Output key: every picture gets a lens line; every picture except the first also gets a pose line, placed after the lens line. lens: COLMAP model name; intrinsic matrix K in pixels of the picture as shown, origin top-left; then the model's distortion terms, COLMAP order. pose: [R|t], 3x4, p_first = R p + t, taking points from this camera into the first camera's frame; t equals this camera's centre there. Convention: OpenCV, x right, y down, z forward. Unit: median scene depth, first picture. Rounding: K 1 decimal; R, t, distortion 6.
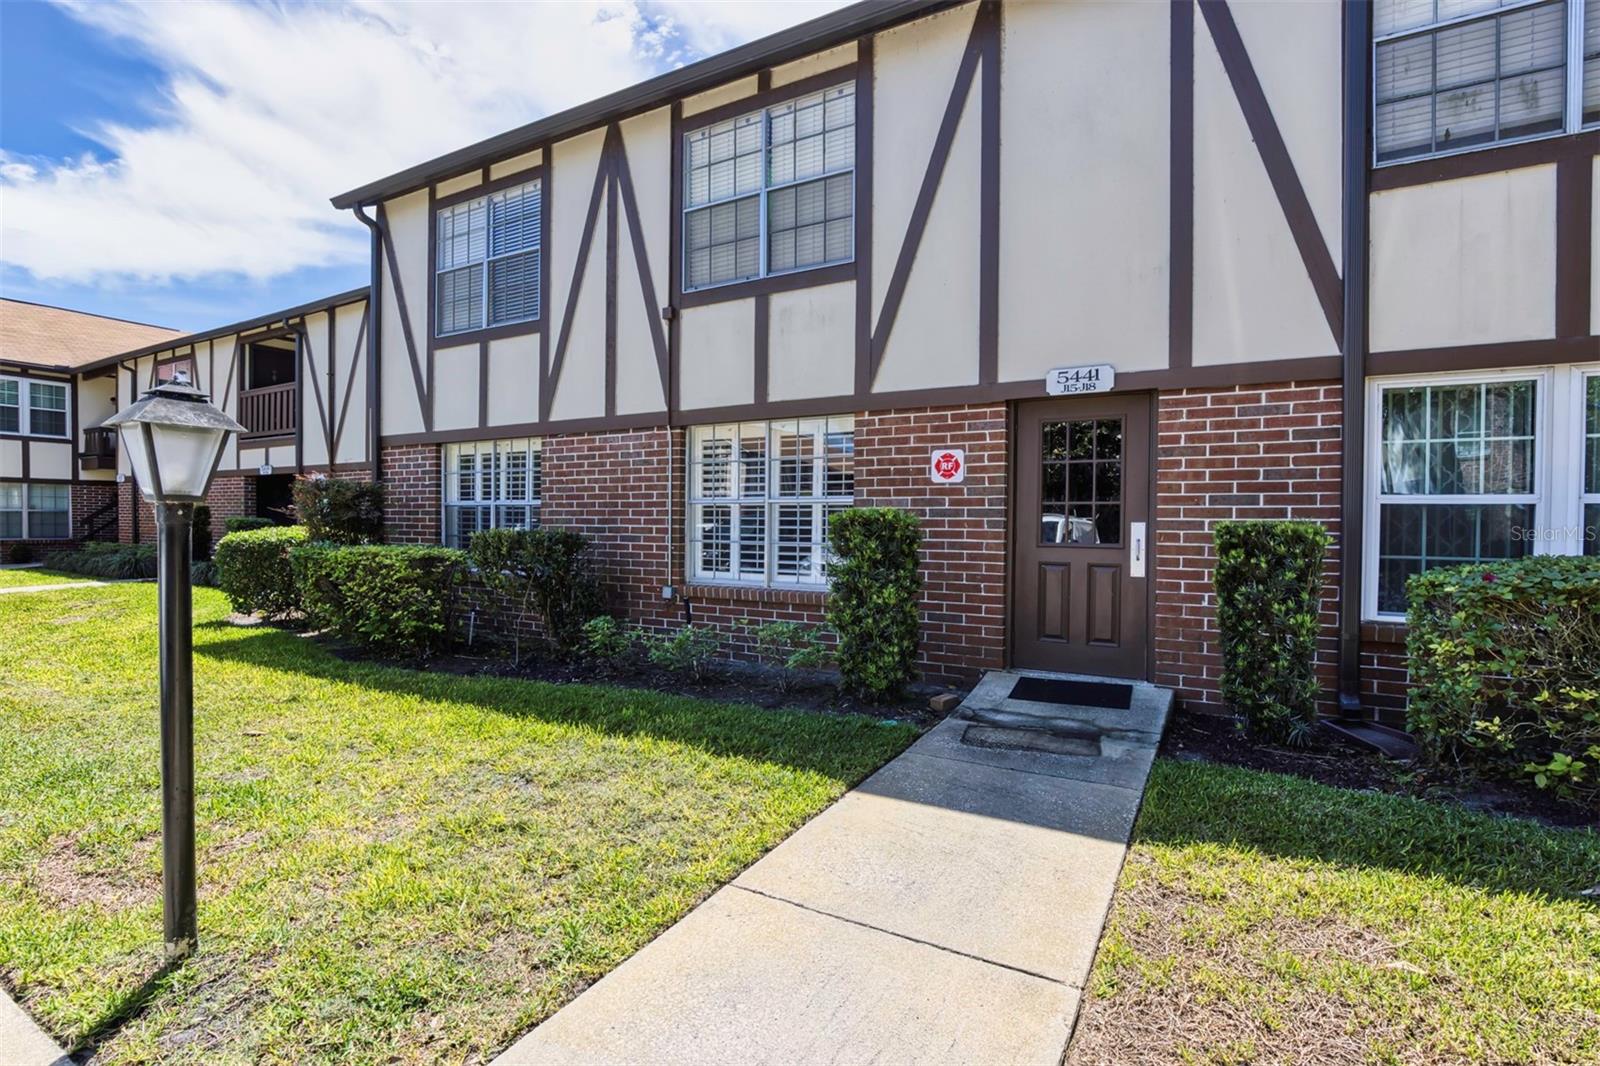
lens RADIAL K [[737.2, 0, 803.0], [0, 737.2, 517.8], [0, 0, 1]] dist [0.030077, 0.000793]
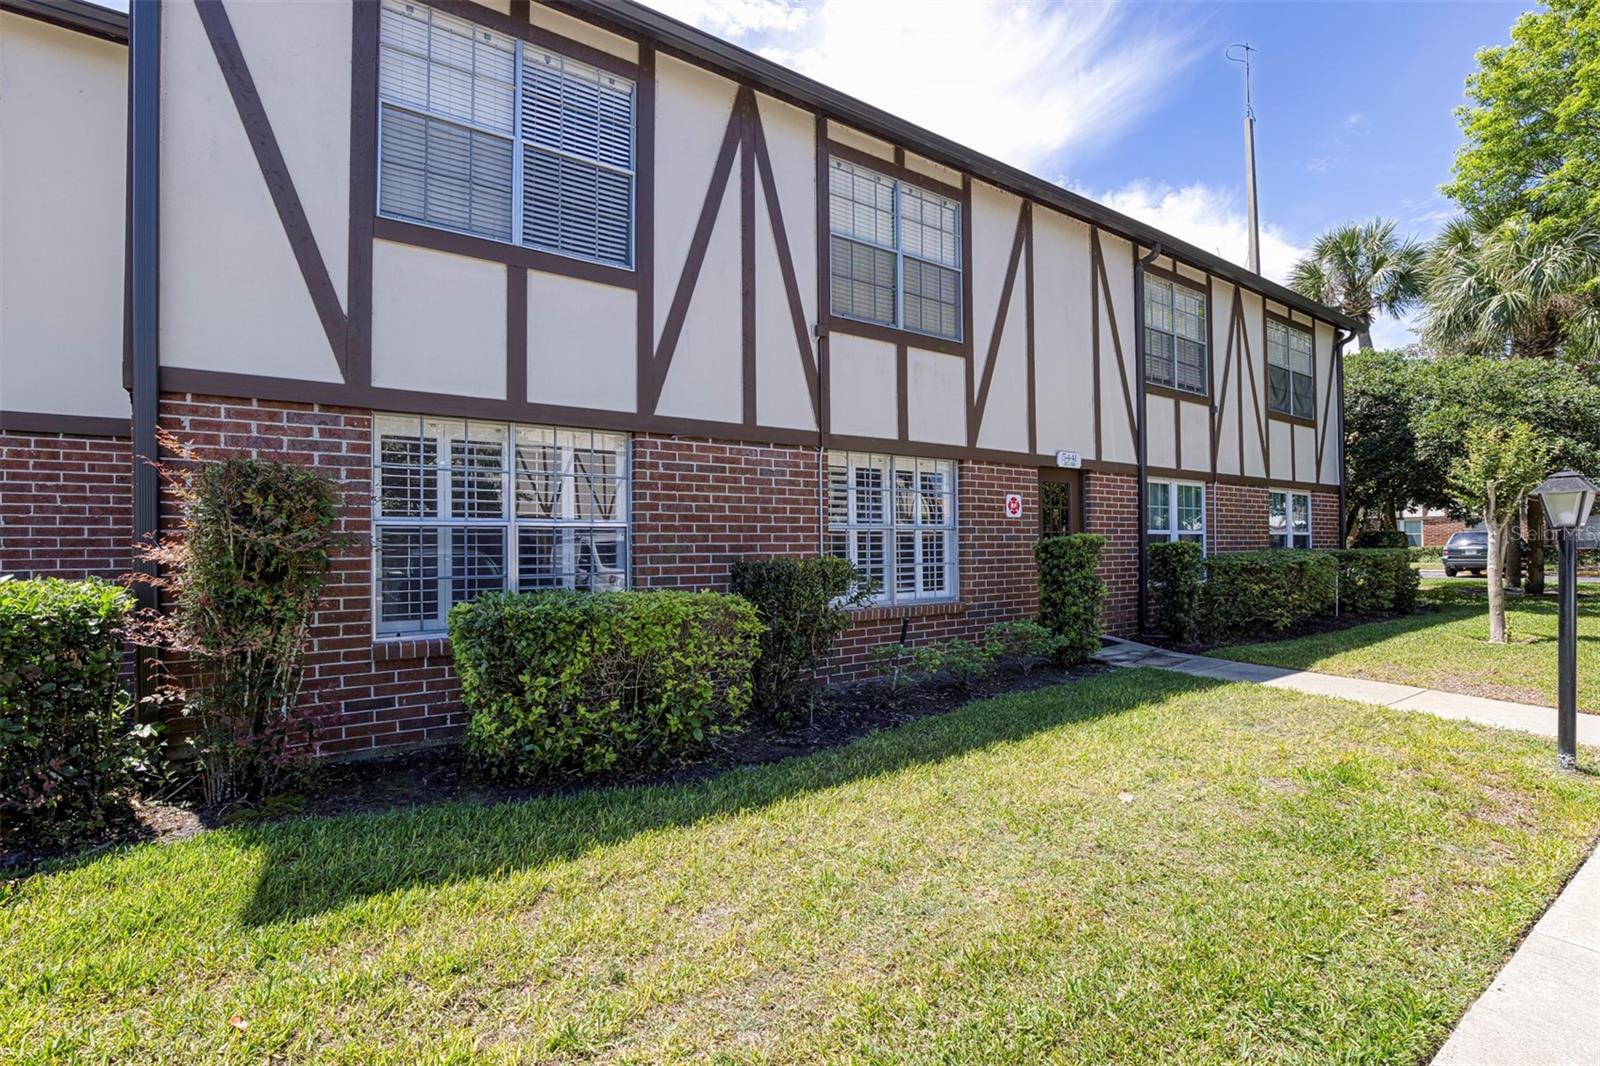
lens RADIAL K [[737.2, 0, 830.9], [0, 737.2, 528.1], [0, 0, 1]] dist [0.030077, 0.000793]
pose [[0.427271, 0.012756, 0.904034, -1.045539], [0.007194, 0.999821, -0.017508, -0.002968], [-0.904095, 0.013984, 0.427102, 0.584677]]
